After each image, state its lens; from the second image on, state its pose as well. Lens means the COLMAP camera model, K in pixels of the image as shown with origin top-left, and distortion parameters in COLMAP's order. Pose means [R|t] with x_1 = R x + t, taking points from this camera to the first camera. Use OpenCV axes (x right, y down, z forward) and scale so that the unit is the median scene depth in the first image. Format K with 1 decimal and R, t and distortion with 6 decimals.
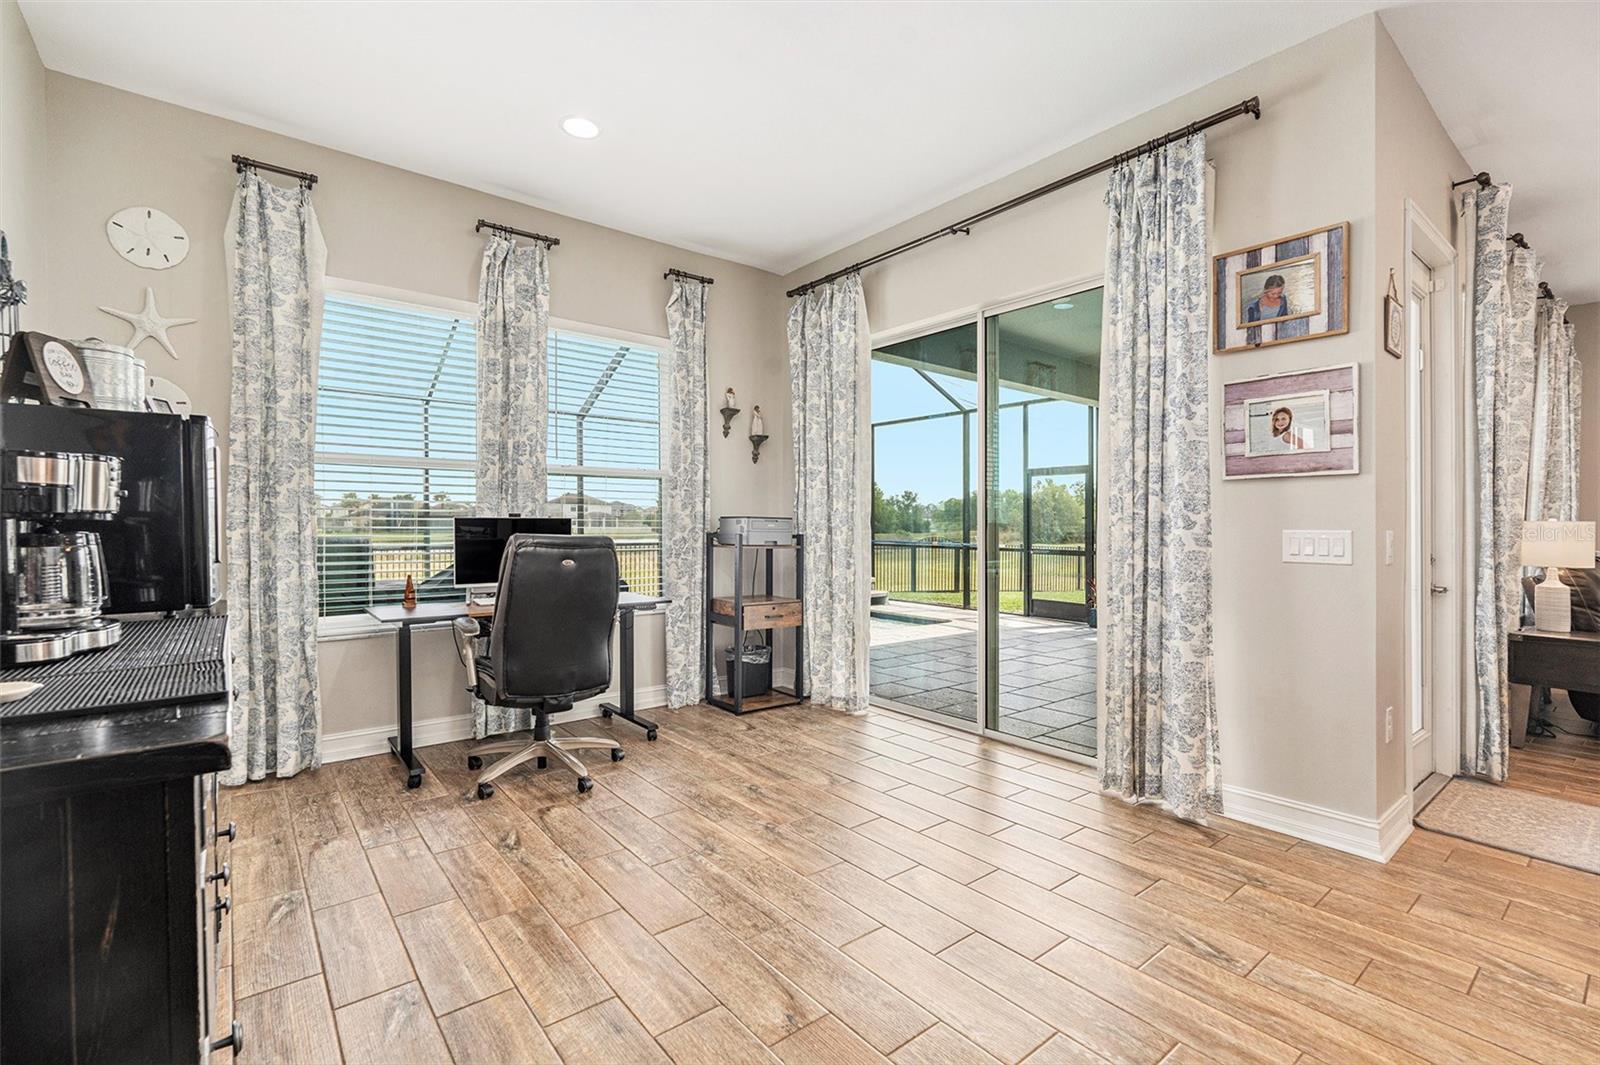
lens RADIAL K [[707.0, 0, 791.4], [0, 707.0, 528.2], [0, 0, 1]] dist [-0.002415, -0.000003]
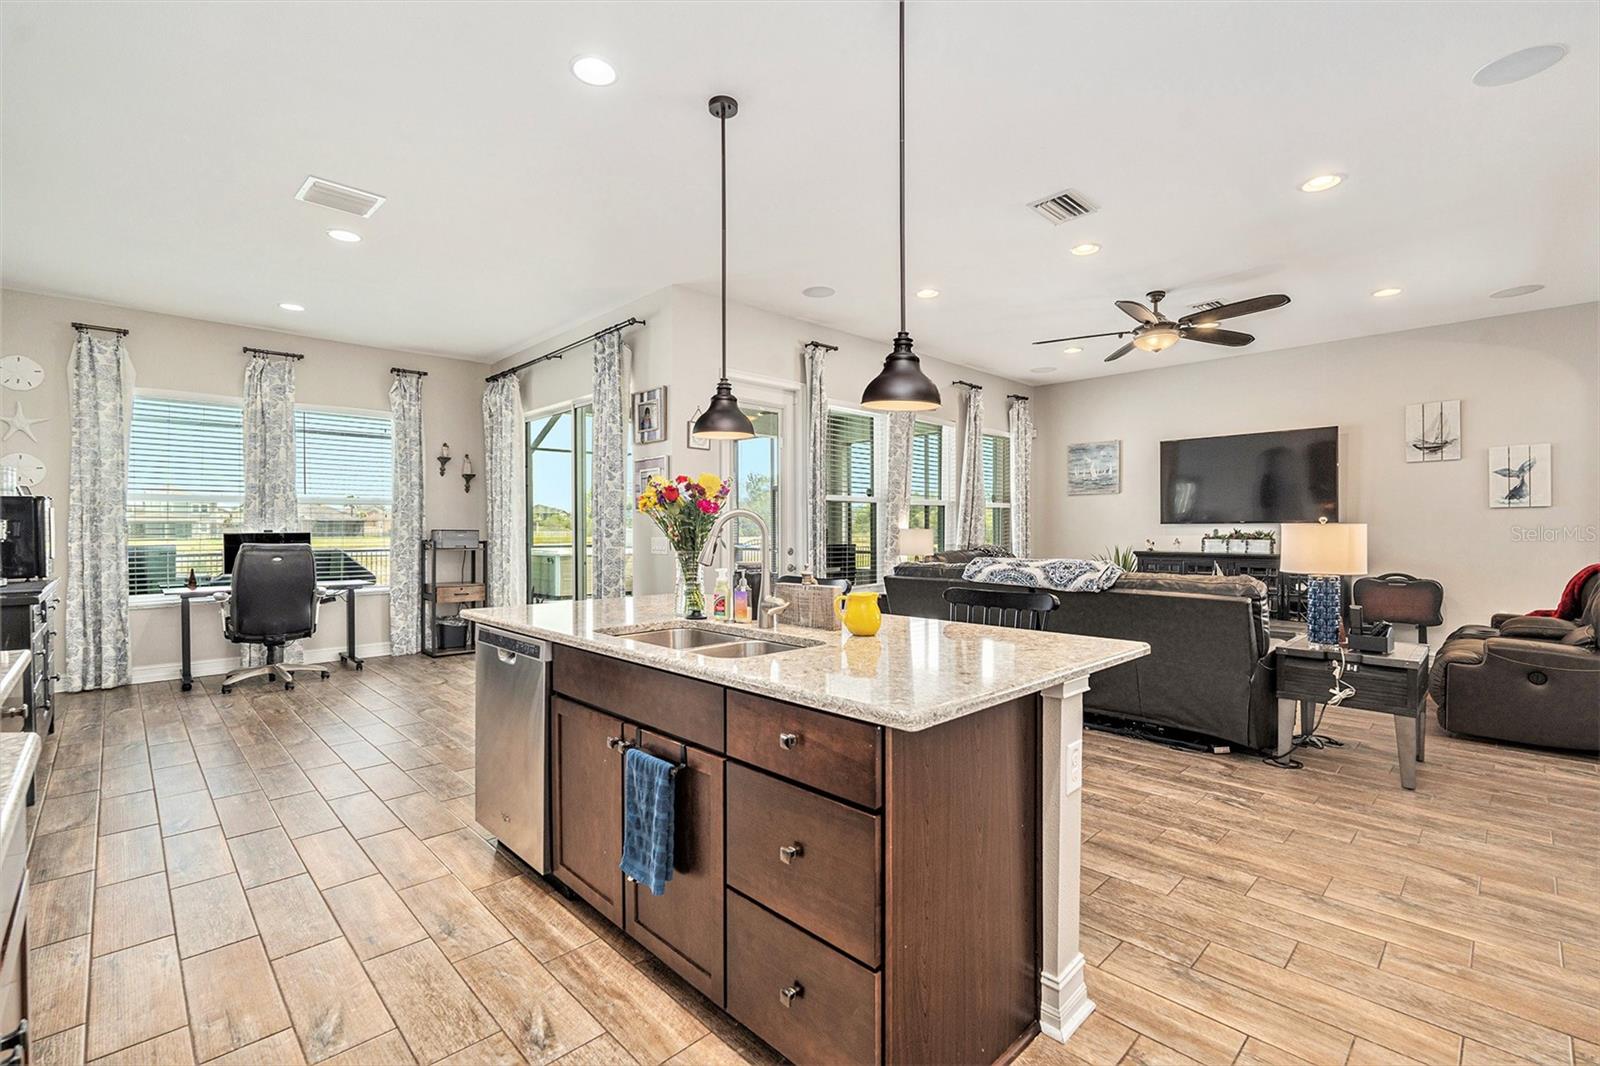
lens RADIAL K [[717.2, 0, 802.6], [0, 717.2, 525.9], [0, 0, 1]] dist [-0.001754, -0.001226]
pose [[0.995645, -0.007504, 0.092924, 0.769059], [0.008203, 0.999941, -0.007142, -0.010158], [-0.092865, 0.007873, 0.995648, -0.844306]]
